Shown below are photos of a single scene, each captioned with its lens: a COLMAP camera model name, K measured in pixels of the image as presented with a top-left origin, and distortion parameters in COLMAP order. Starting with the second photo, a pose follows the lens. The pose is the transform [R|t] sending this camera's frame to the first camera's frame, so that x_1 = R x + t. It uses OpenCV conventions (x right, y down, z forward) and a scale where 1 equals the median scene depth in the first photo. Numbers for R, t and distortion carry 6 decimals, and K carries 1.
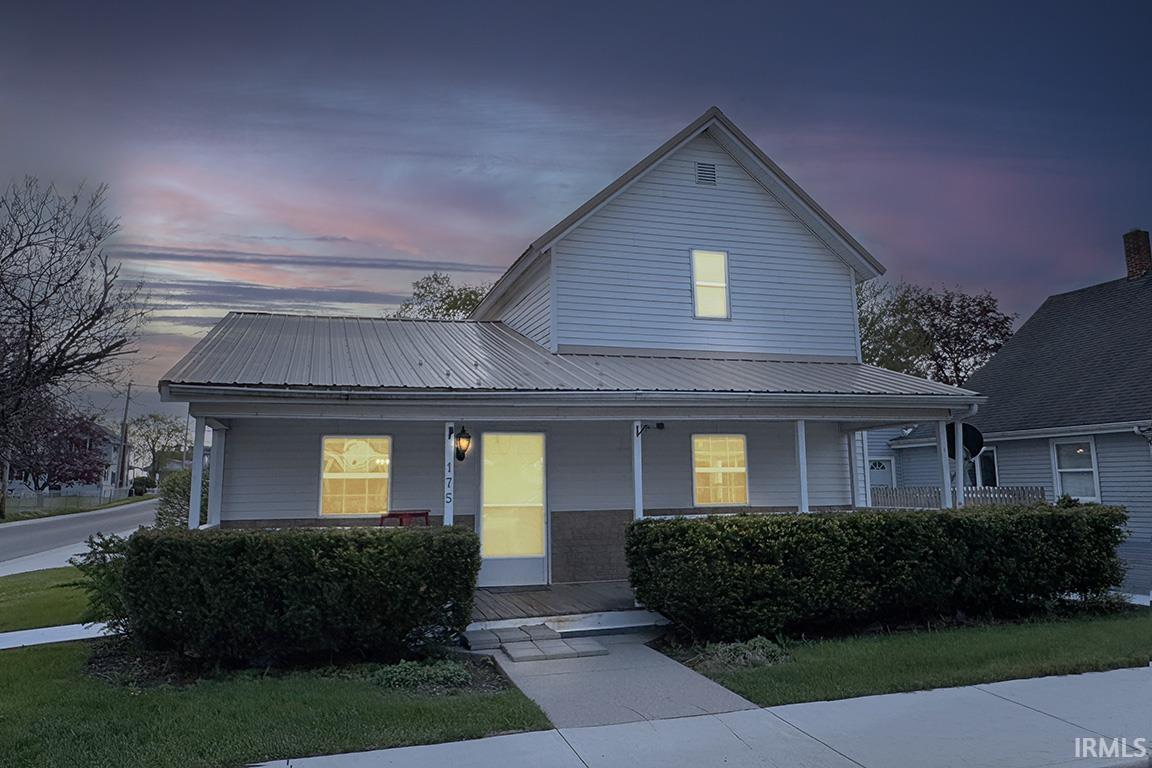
lens RADIAL K [[786.6, 0, 523.7], [0, 786.6, 356.0], [0, 0, 1]] dist [-0.005373, 0.002501]
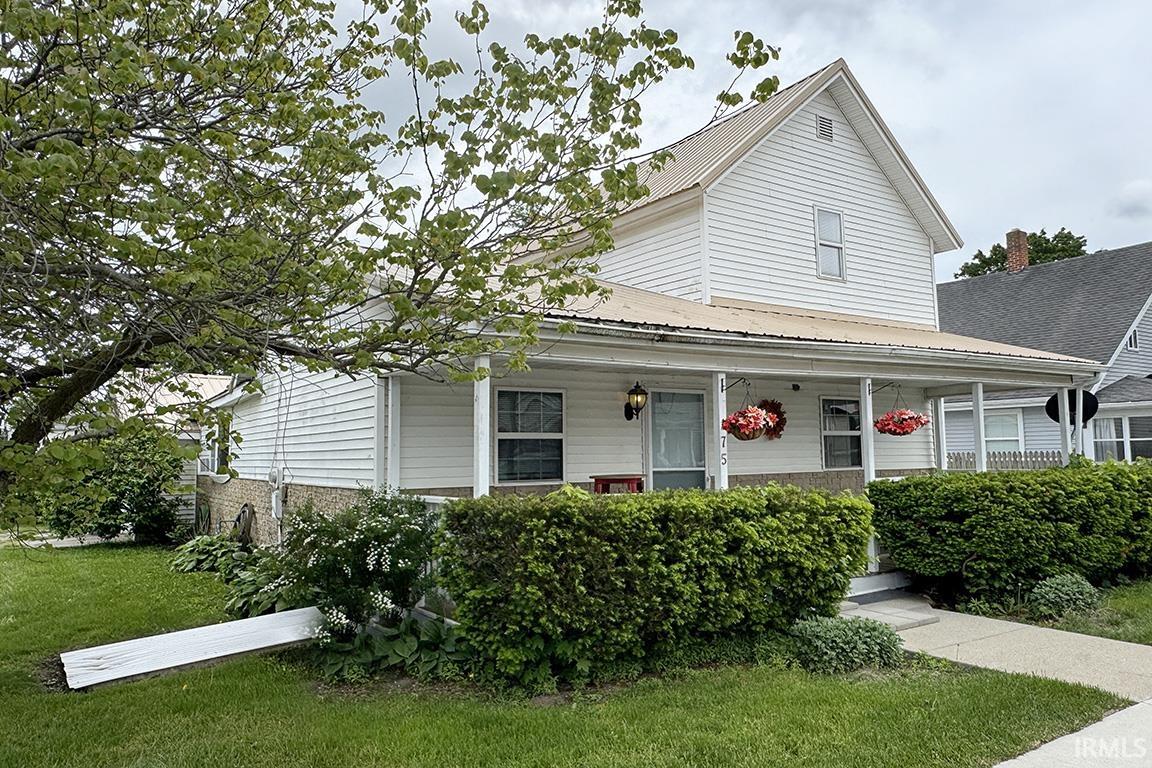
lens RADIAL K [[814.7, 0, 532.2], [0, 814.7, 363.0], [0, 0, 1]] dist [-0.015276, -0.006211]
pose [[0.953885, 0.032970, 0.298356, -0.434648], [-0.046031, 0.998260, 0.036854, 0.037919], [-0.296622, -0.048888, 0.953743, 0.158003]]
